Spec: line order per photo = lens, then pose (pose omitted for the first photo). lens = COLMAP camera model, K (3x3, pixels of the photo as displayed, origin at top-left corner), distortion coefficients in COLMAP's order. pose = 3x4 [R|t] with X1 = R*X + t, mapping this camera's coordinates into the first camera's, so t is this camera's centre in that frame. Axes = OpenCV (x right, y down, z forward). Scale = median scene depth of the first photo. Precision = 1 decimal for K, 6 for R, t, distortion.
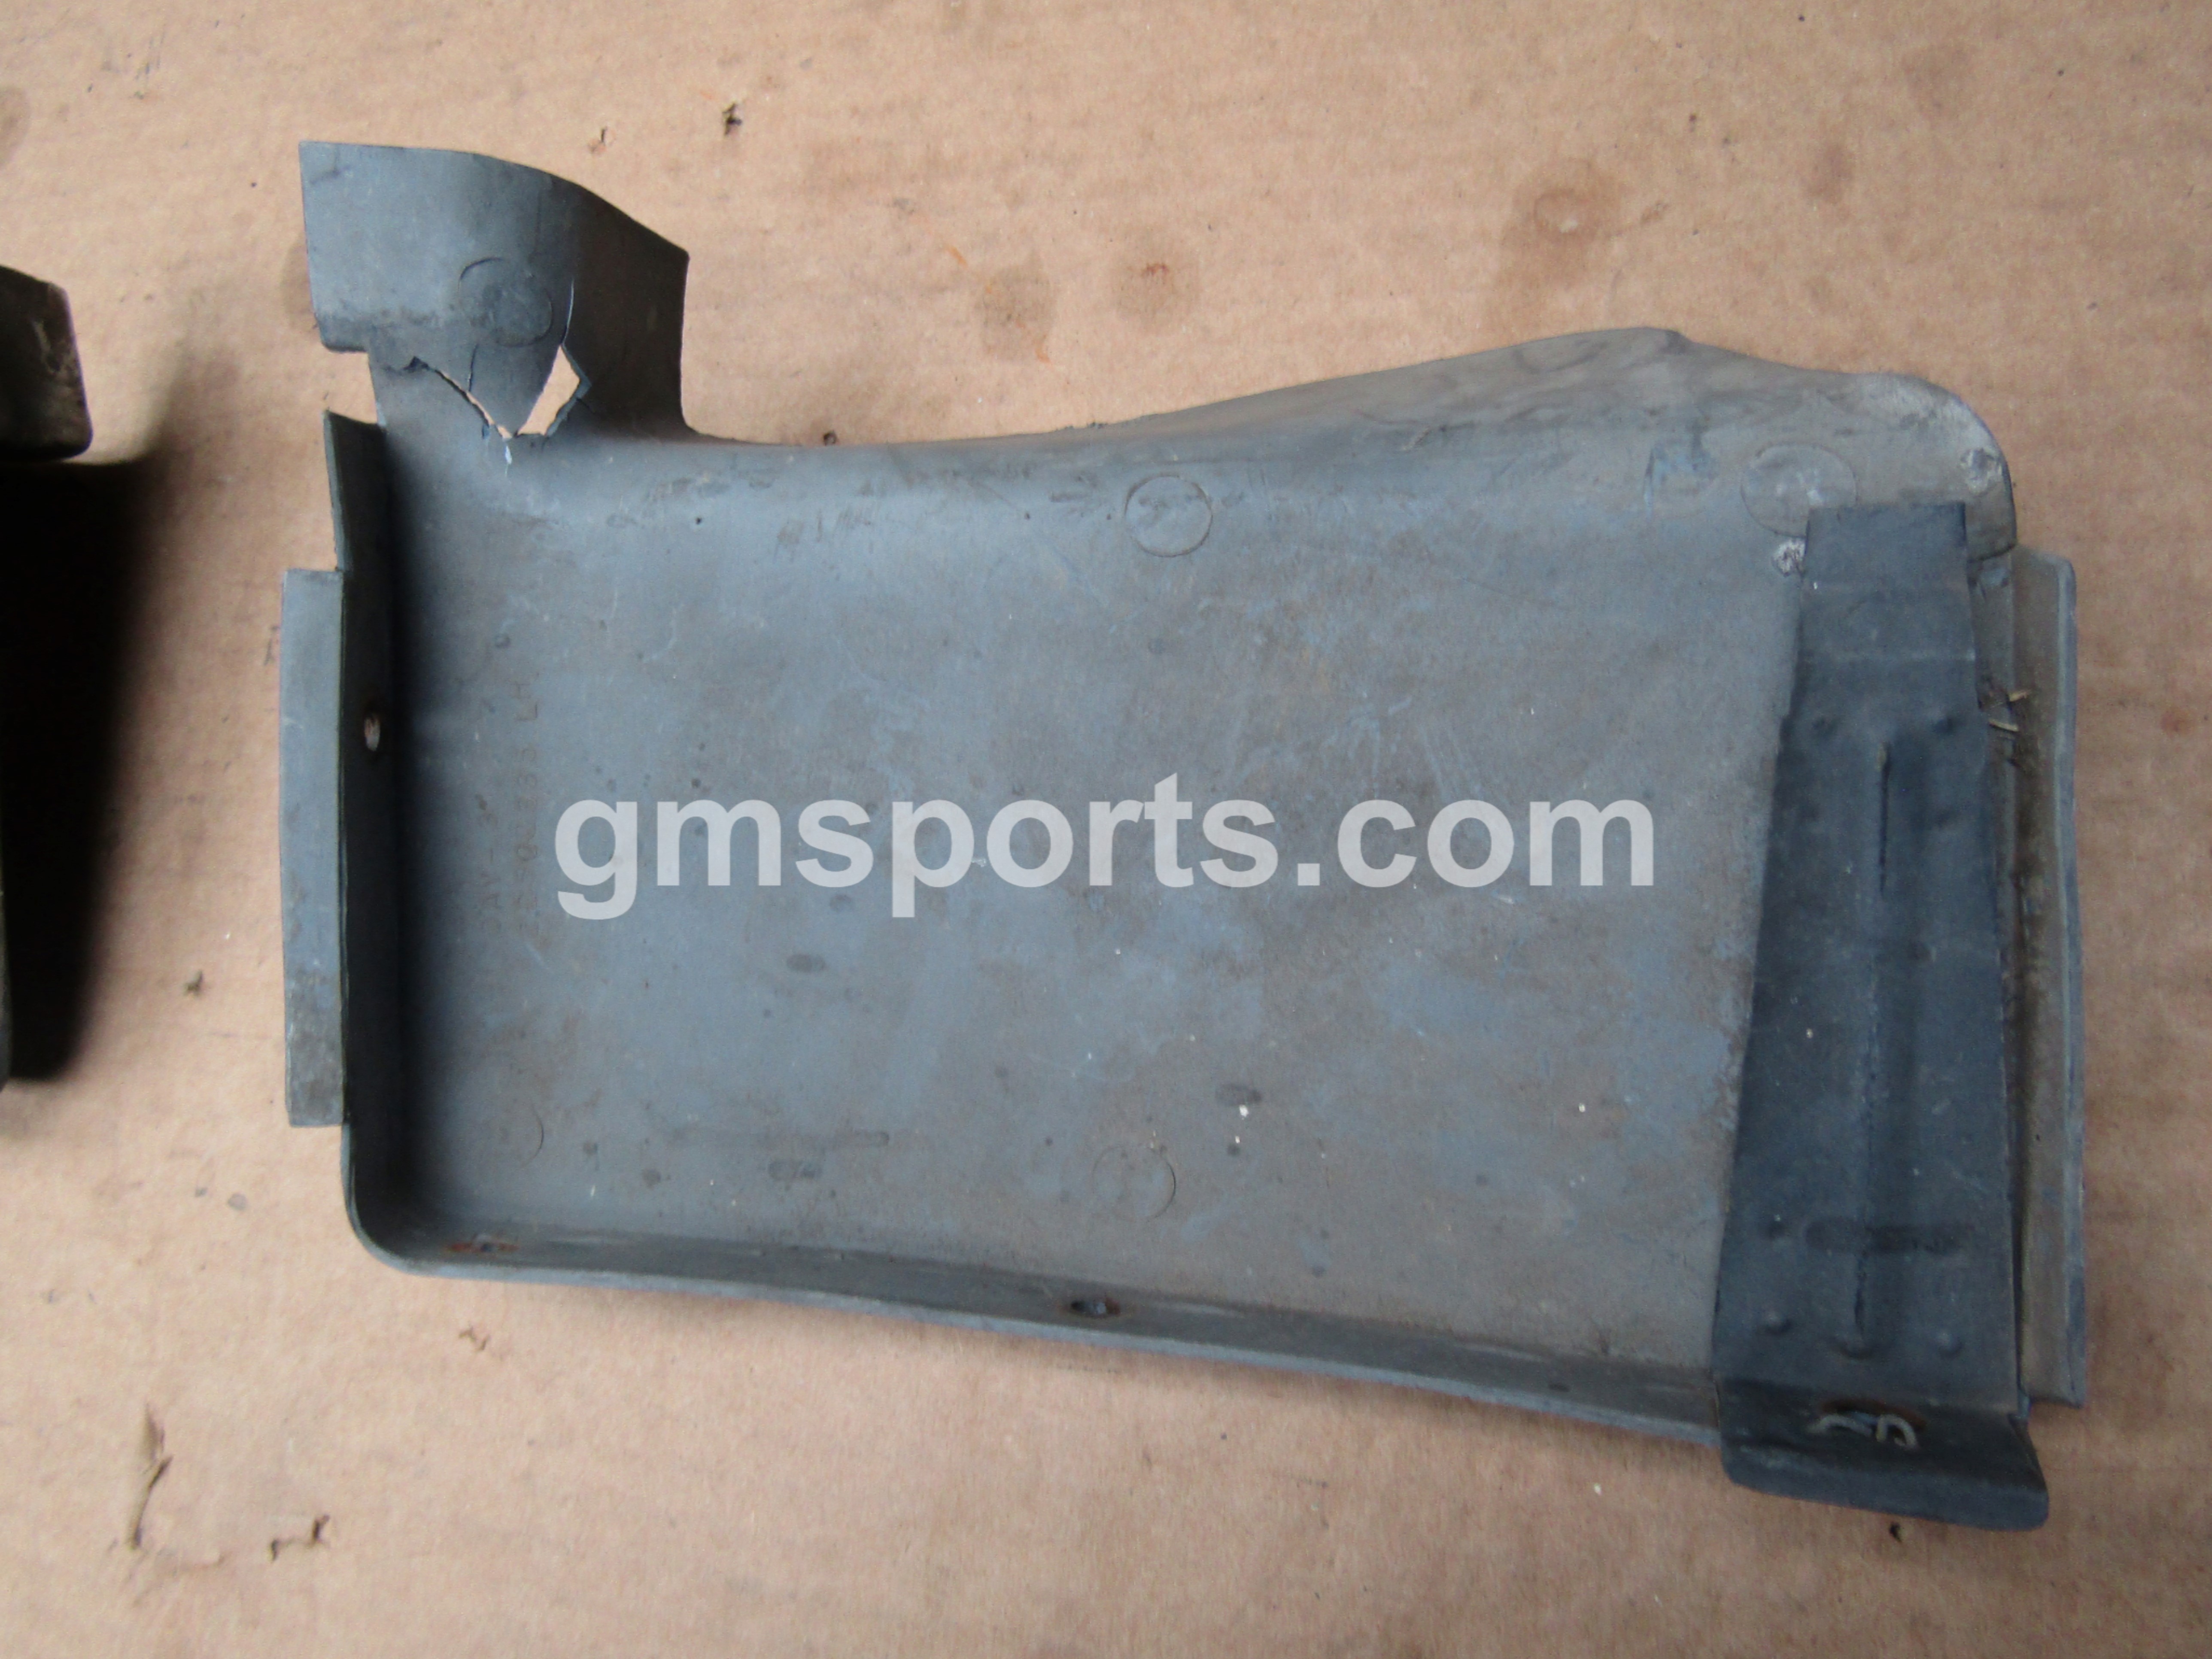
lens RADIAL K [[1623.8, 0, 1106.0], [0, 1623.8, 829.5], [0, 0, 1]] dist [-0.011903, -0.002670]
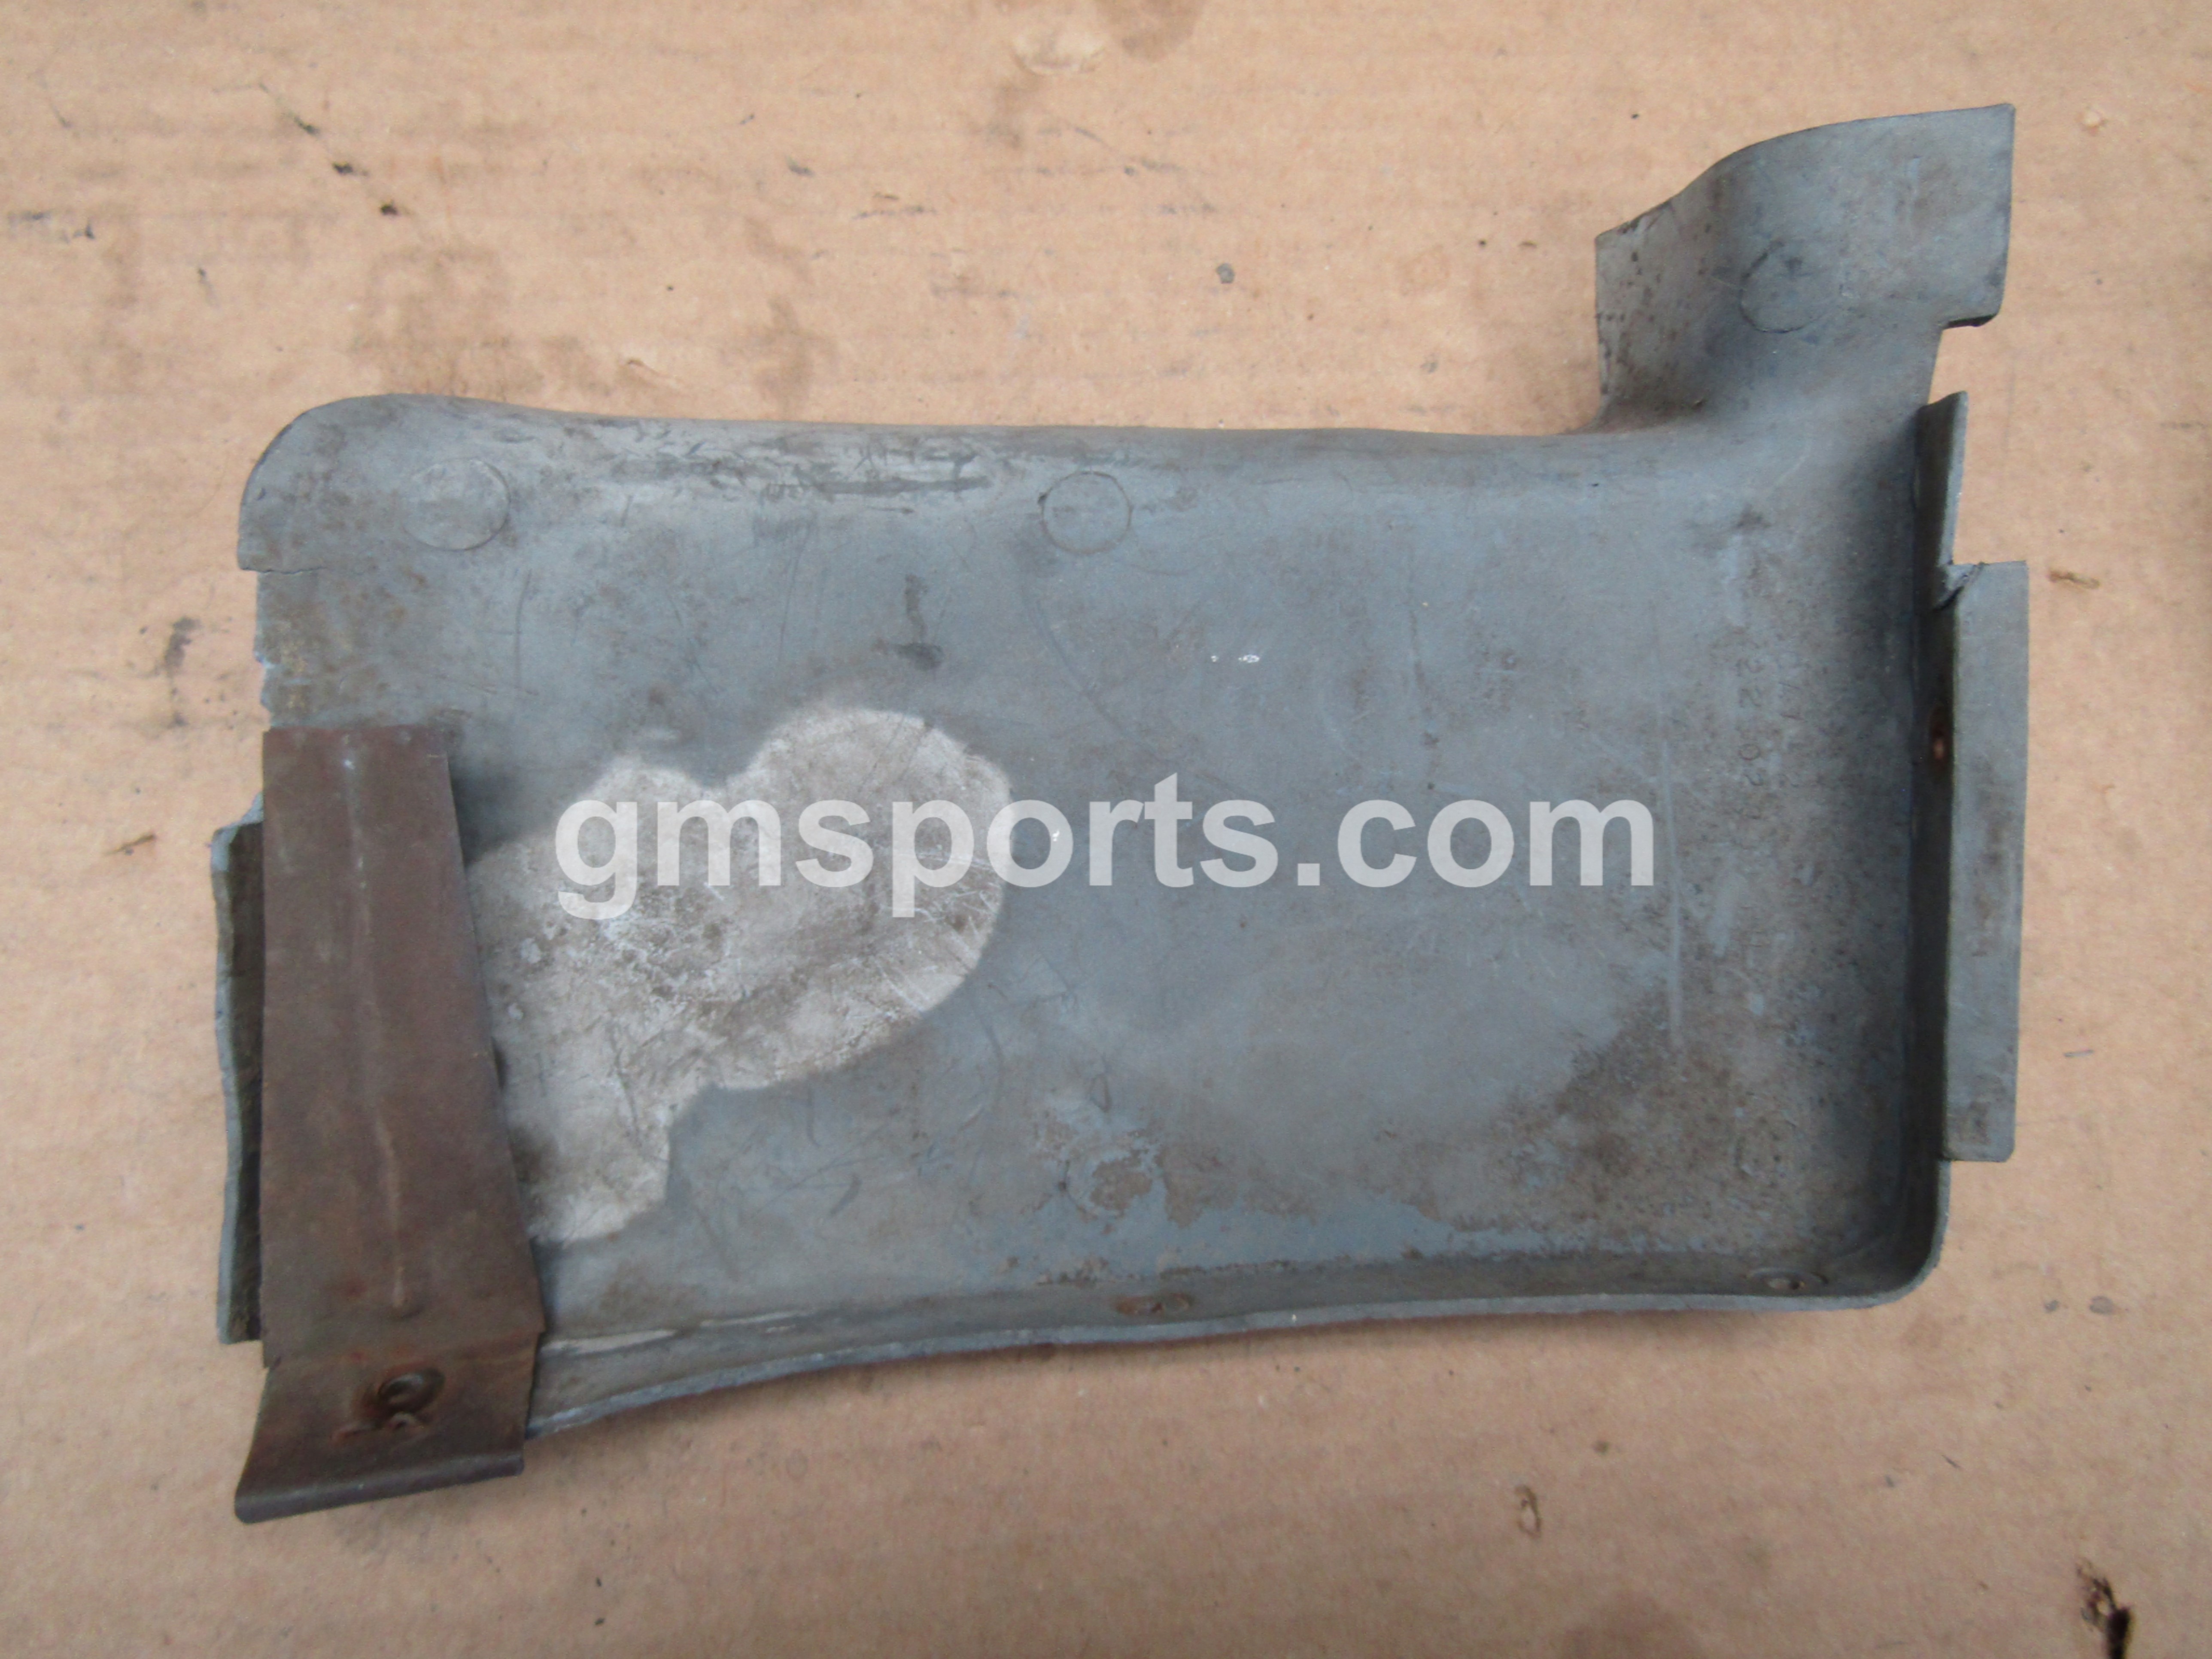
lens RADIAL K [[1594.8, 0, 1117.8], [0, 1594.8, 829.5], [0, 0, 1]] dist [-0.007059, -0.007055]
pose [[0.886636, -0.098433, 0.451872, -0.564081], [0.087914, 0.995144, 0.044277, -0.046692], [-0.454036, 0.000468, 0.890983, 0.192621]]
